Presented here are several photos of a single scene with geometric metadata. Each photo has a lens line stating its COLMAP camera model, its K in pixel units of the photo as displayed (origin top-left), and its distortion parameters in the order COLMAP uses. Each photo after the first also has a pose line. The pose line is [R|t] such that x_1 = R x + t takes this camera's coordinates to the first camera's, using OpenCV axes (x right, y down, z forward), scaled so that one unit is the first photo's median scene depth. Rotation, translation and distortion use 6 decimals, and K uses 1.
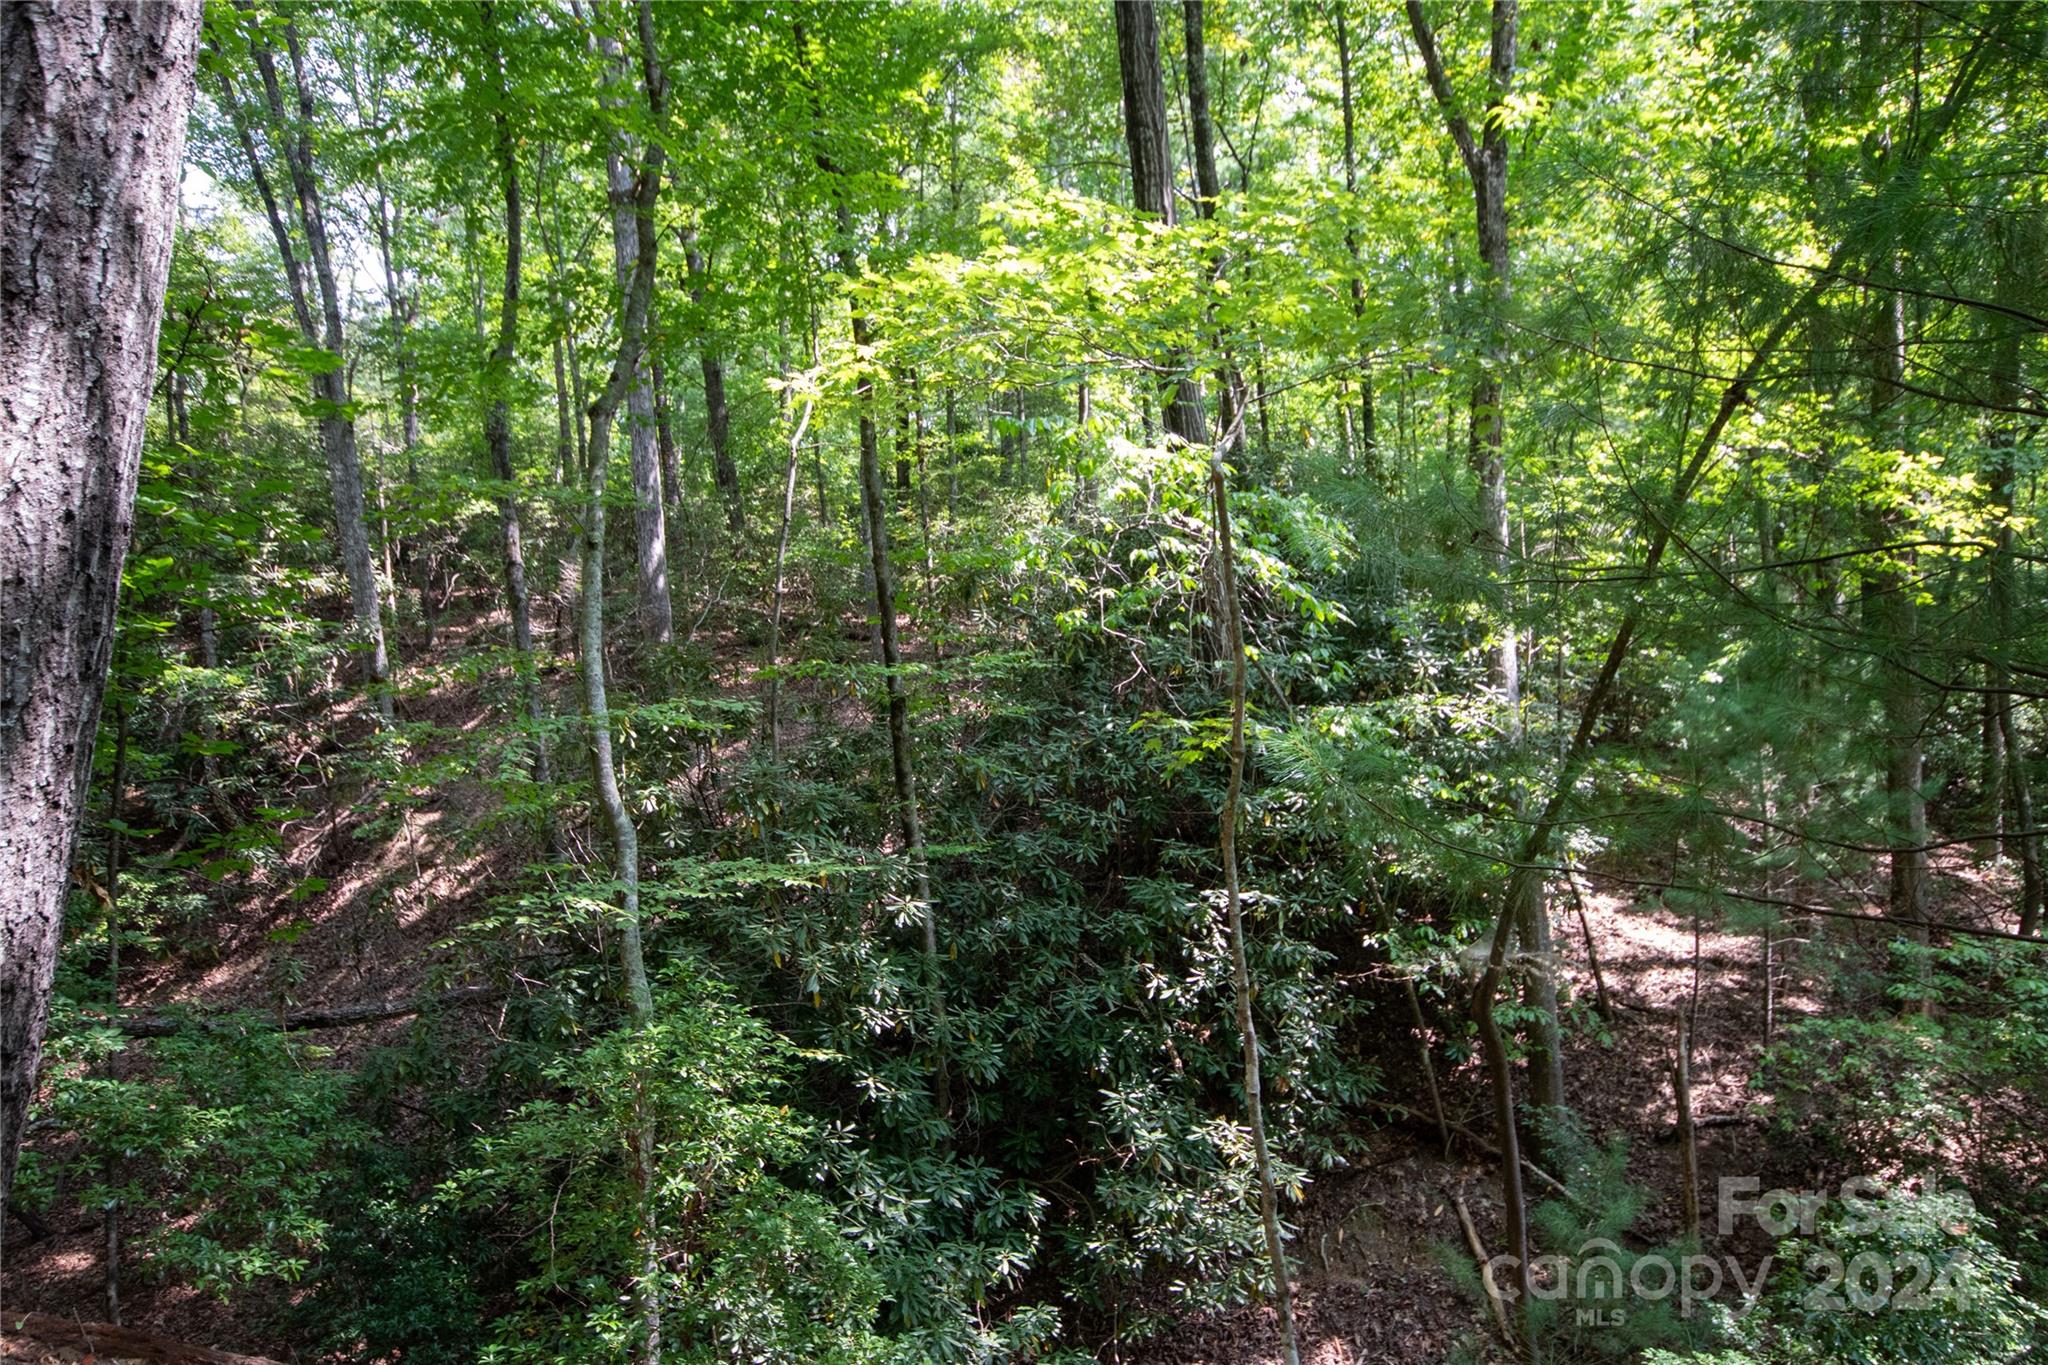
lens RADIAL K [[1466.7, 0, 1027.9], [0, 1466.7, 684.7], [0, 0, 1]] dist [0.003458, 0.026642]
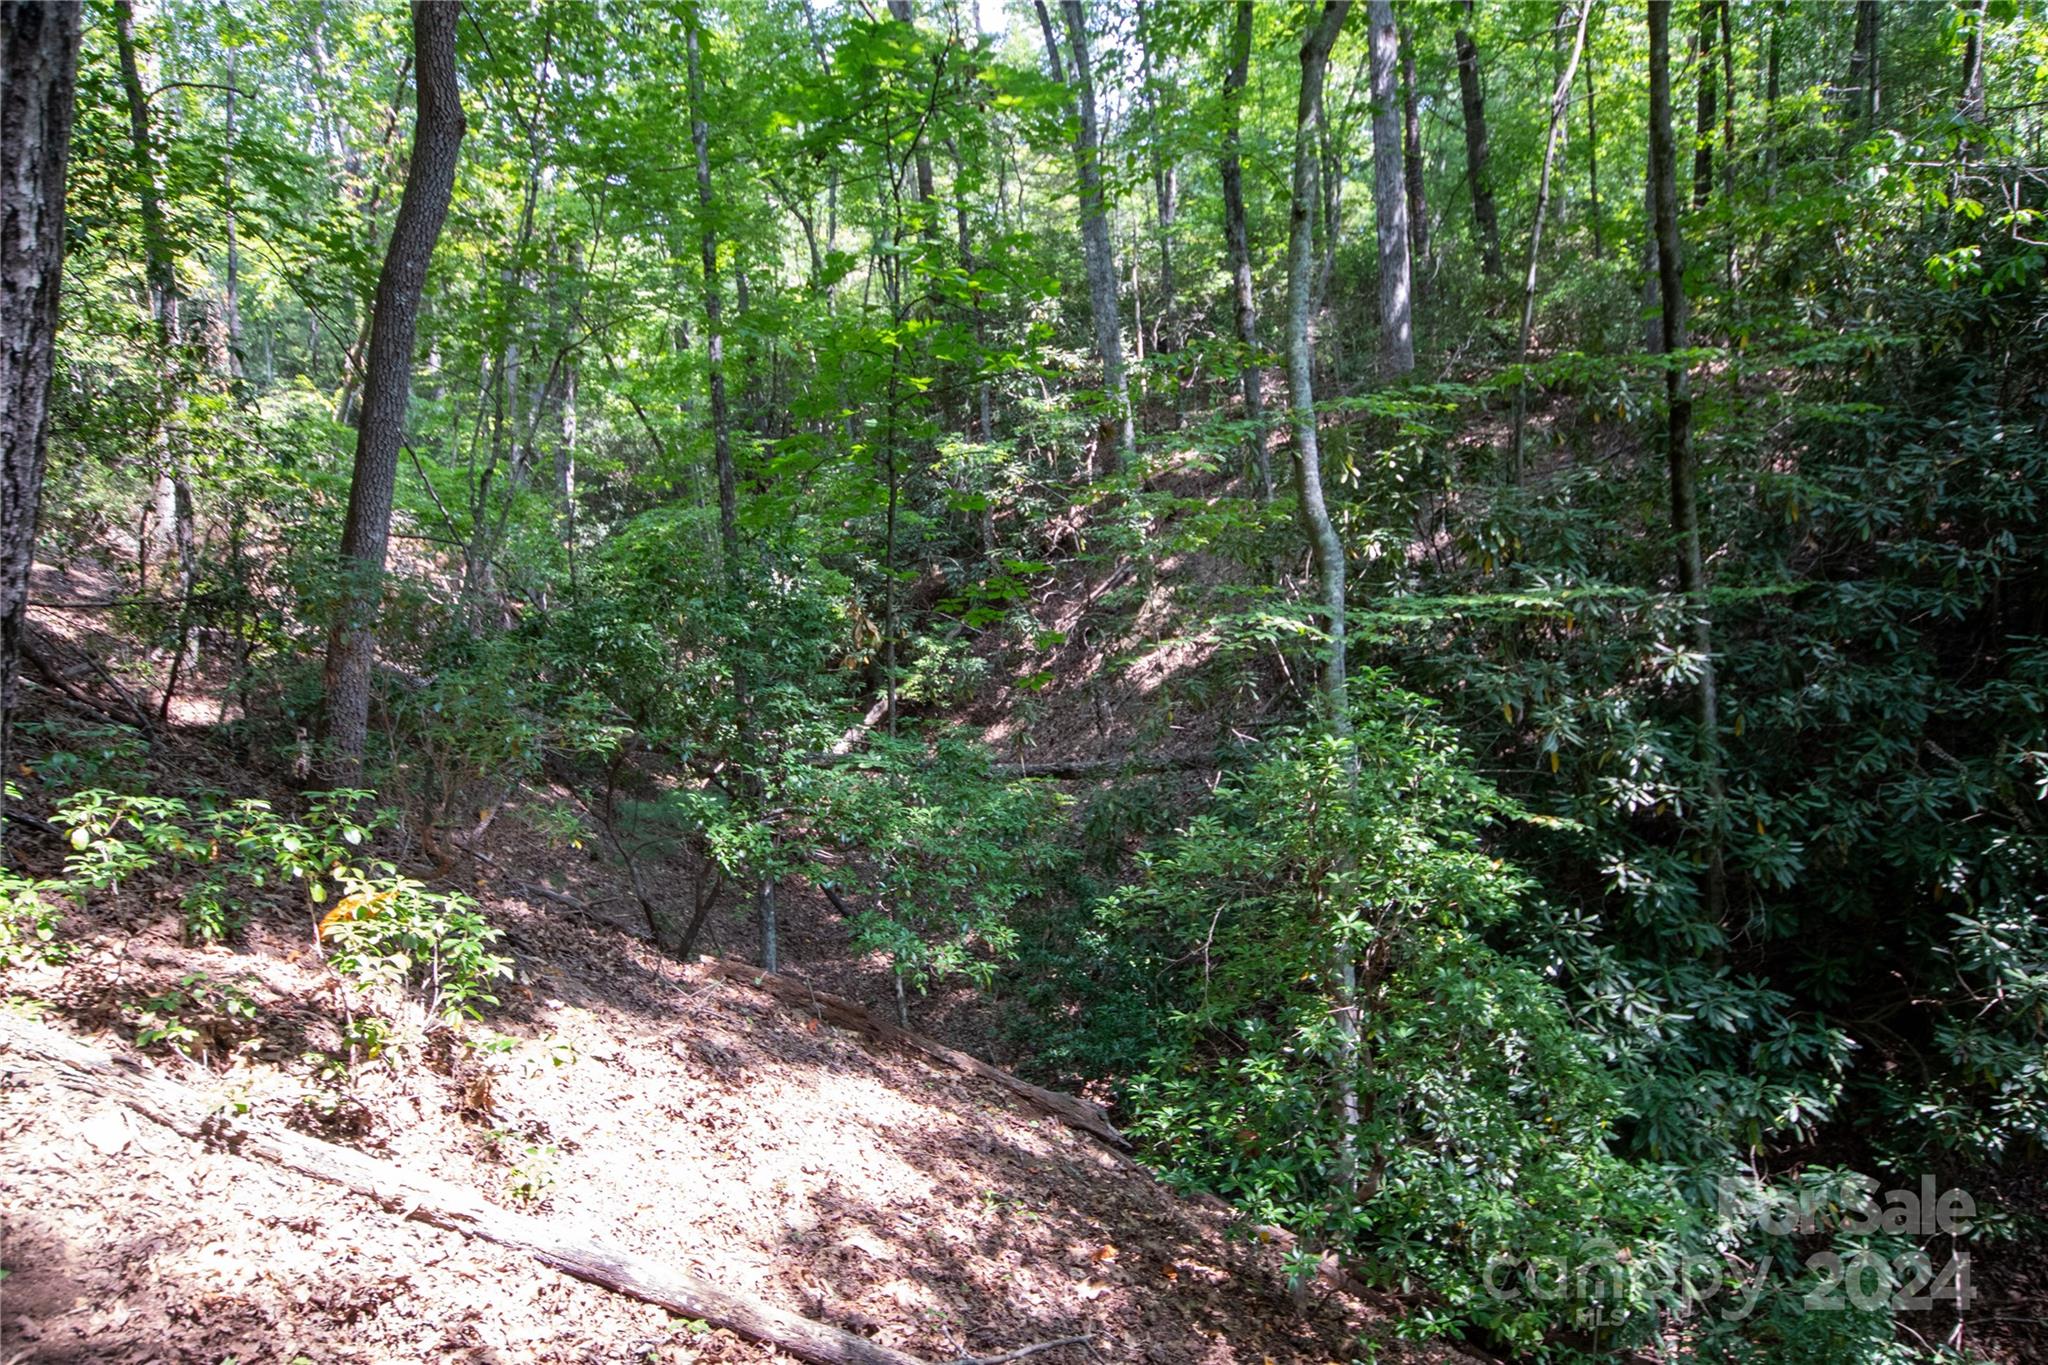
lens RADIAL K [[1543.7, 0, 1028.8], [0, 1543.7, 687.2], [0, 0, 1]] dist [0.029685, 0.005758]
pose [[0.886096, 0.058706, -0.459769, -0.007090], [0.007358, 0.990040, 0.140596, 0.045556], [0.463444, -0.127964, 0.876838, 0.096416]]
